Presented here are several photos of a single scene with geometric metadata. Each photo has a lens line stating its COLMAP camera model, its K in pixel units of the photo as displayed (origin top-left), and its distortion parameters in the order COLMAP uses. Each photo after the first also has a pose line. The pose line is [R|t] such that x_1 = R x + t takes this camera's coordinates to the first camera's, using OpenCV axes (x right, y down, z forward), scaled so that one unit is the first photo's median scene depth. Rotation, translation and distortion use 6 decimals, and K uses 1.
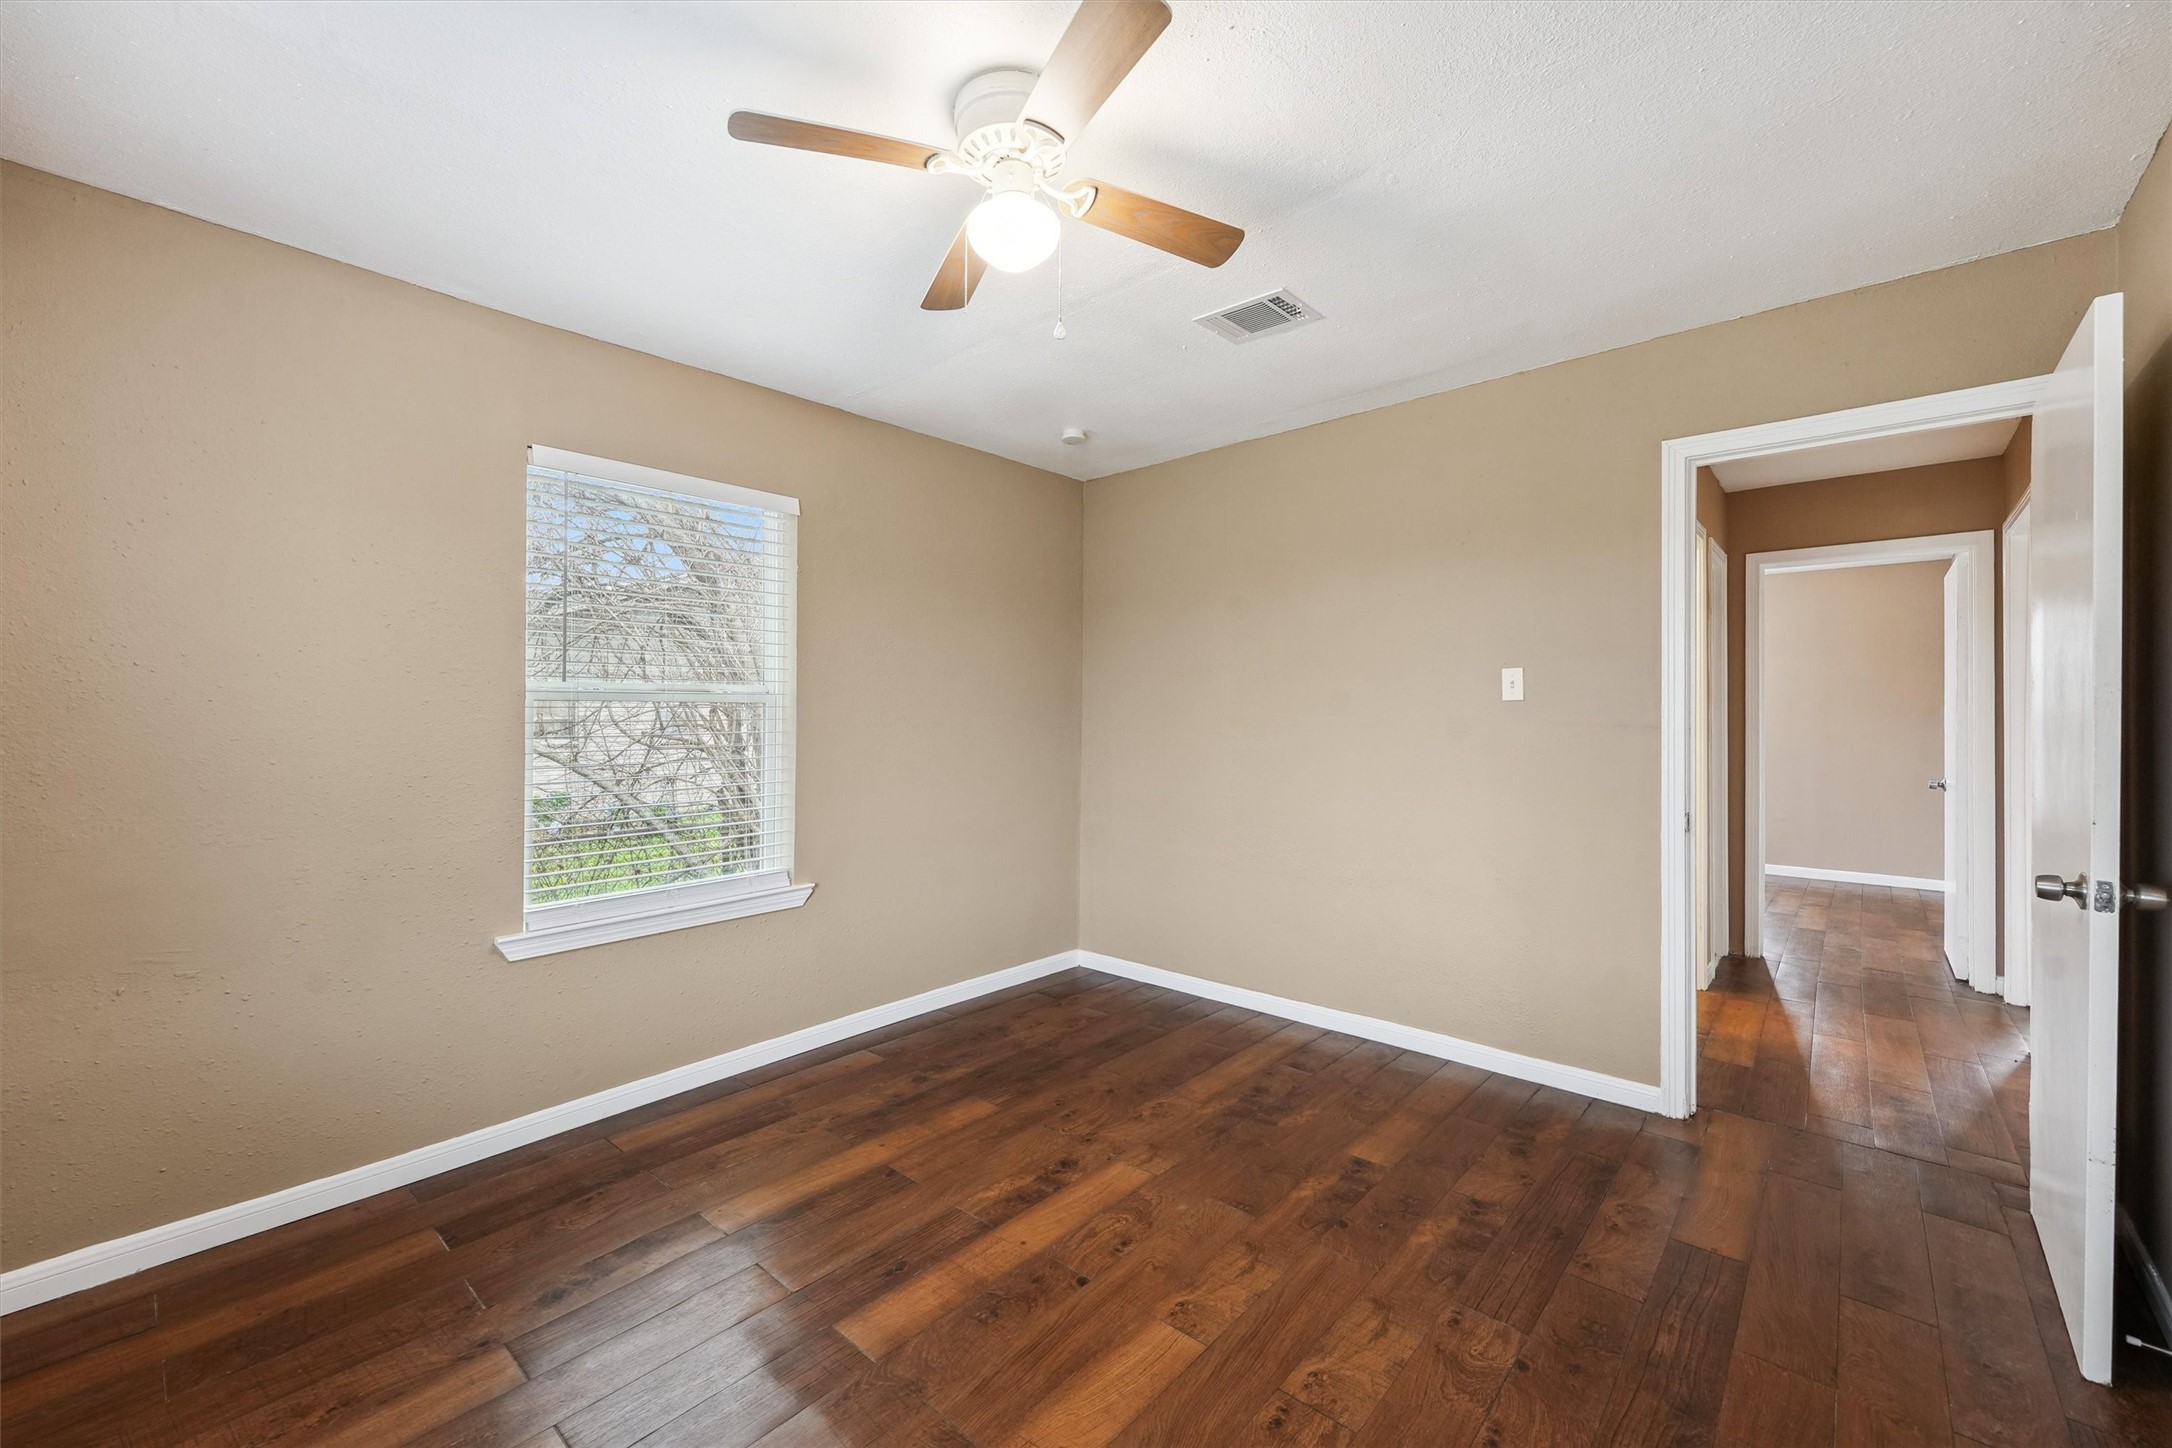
lens RADIAL K [[869.2, 0, 1076.7], [0, 869.2, 725.3], [0, 0, 1]] dist [0.011189, -0.000546]
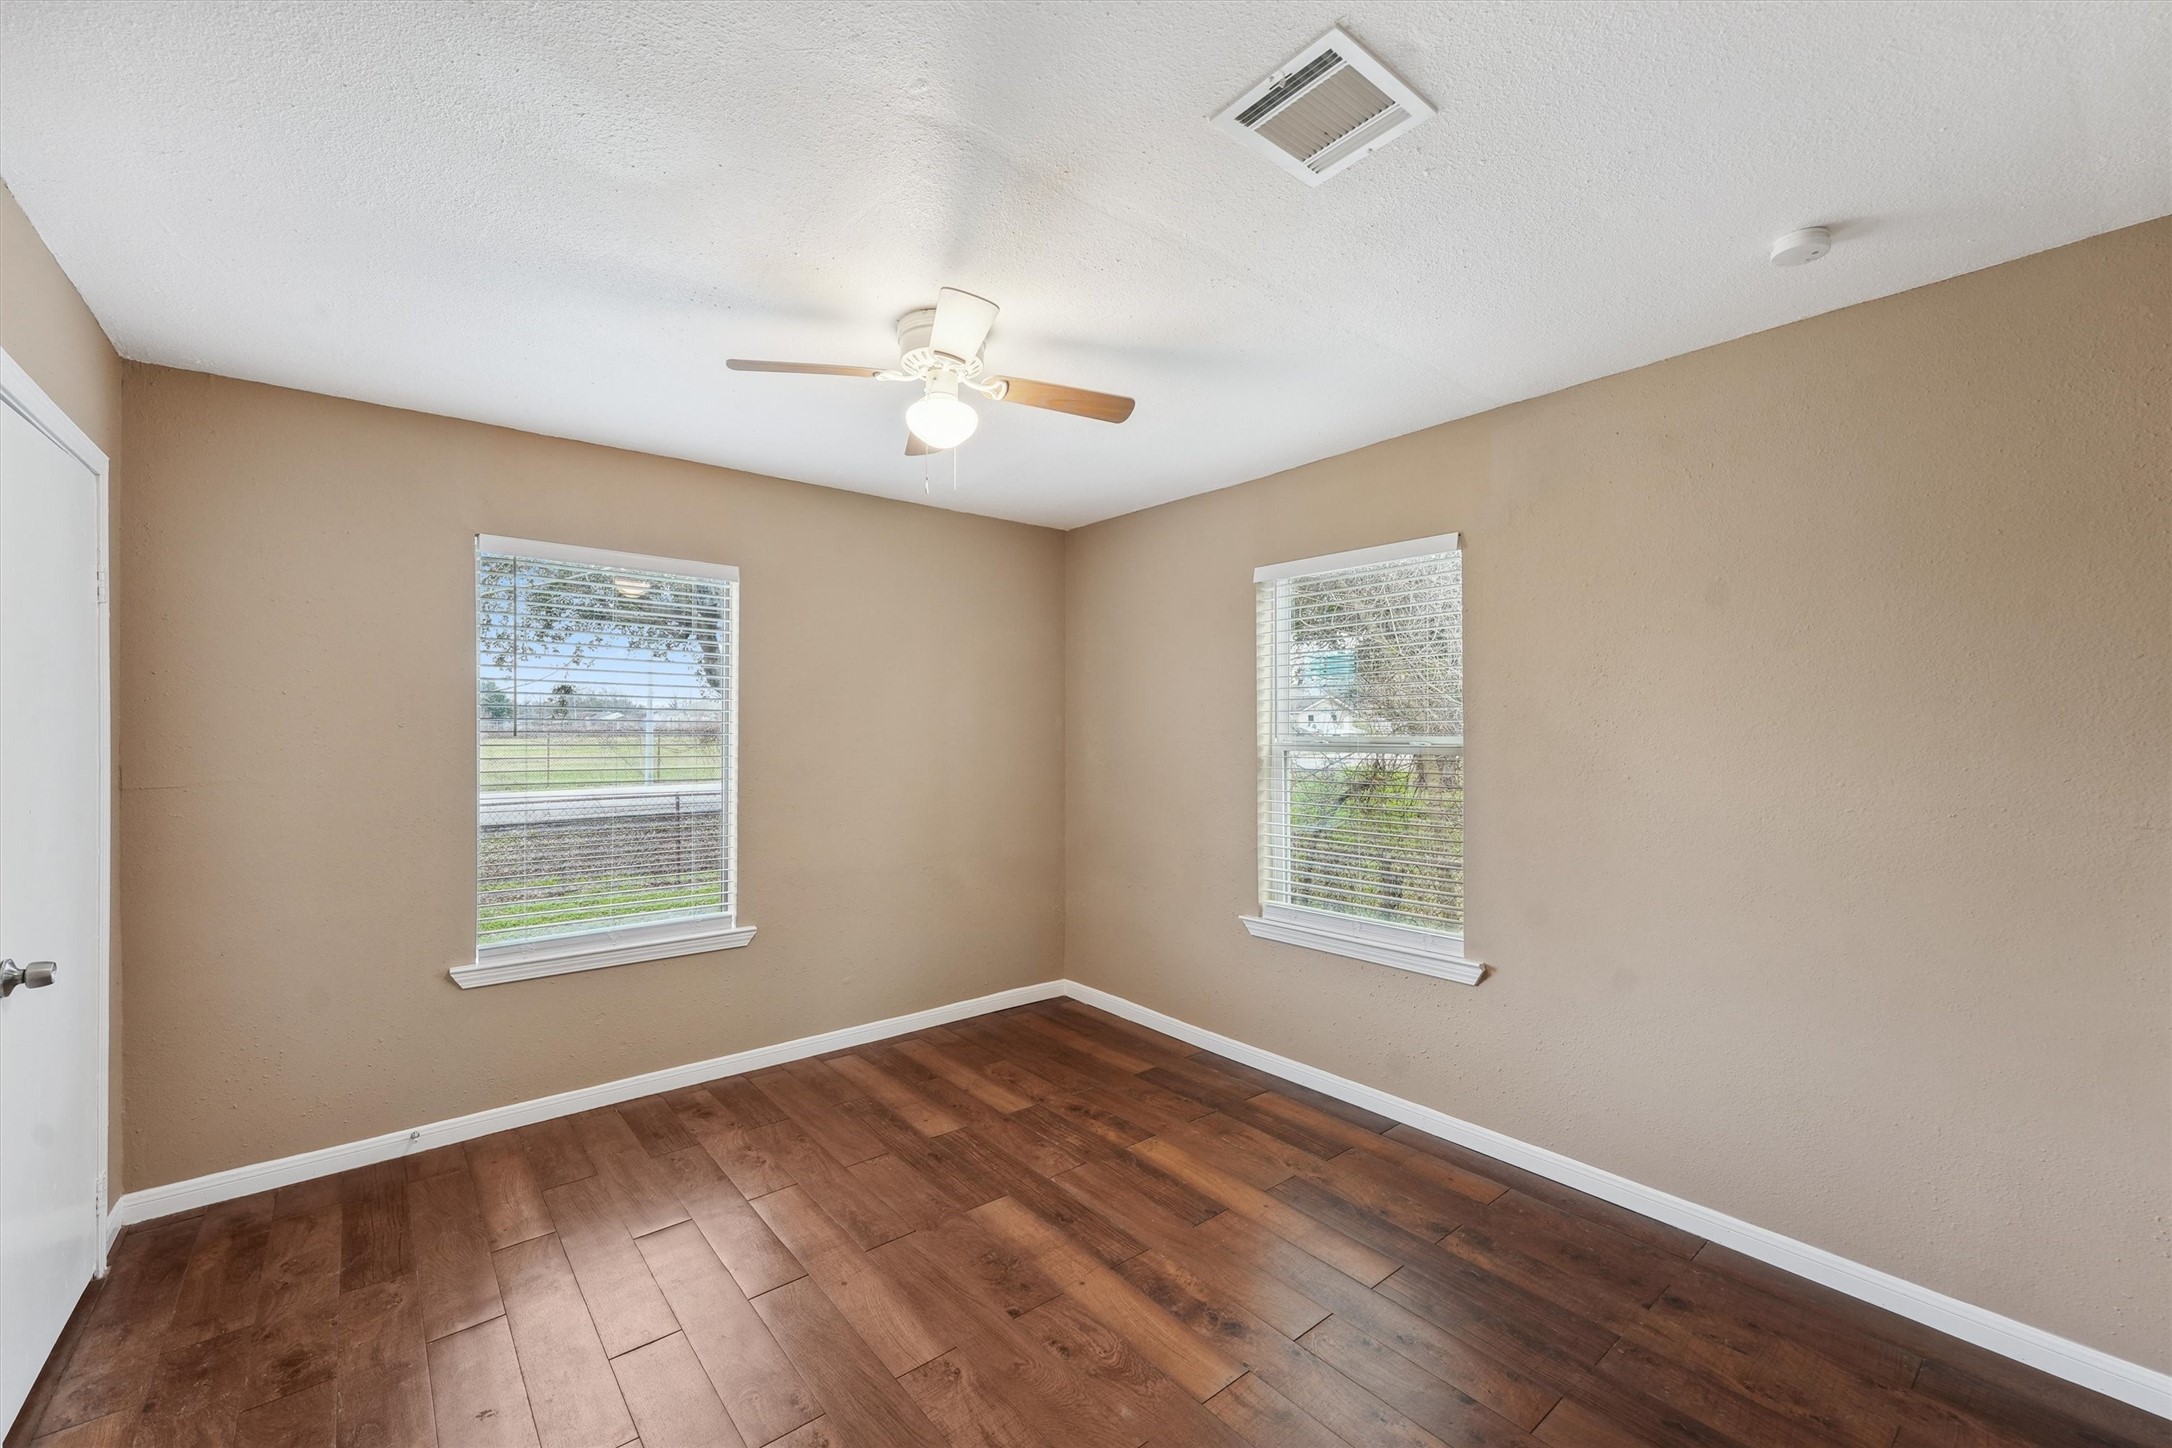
lens RADIAL K [[869.2, 0, 1076.7], [0, 869.2, 725.3], [0, 0, 1]] dist [0.011189, -0.000546]
pose [[-0.147271, 0.001379, -0.989095, 0.903435], [-0.010481, 0.999941, 0.002955, -0.083326], [0.989041, 0.010802, -0.147248, 1.038845]]
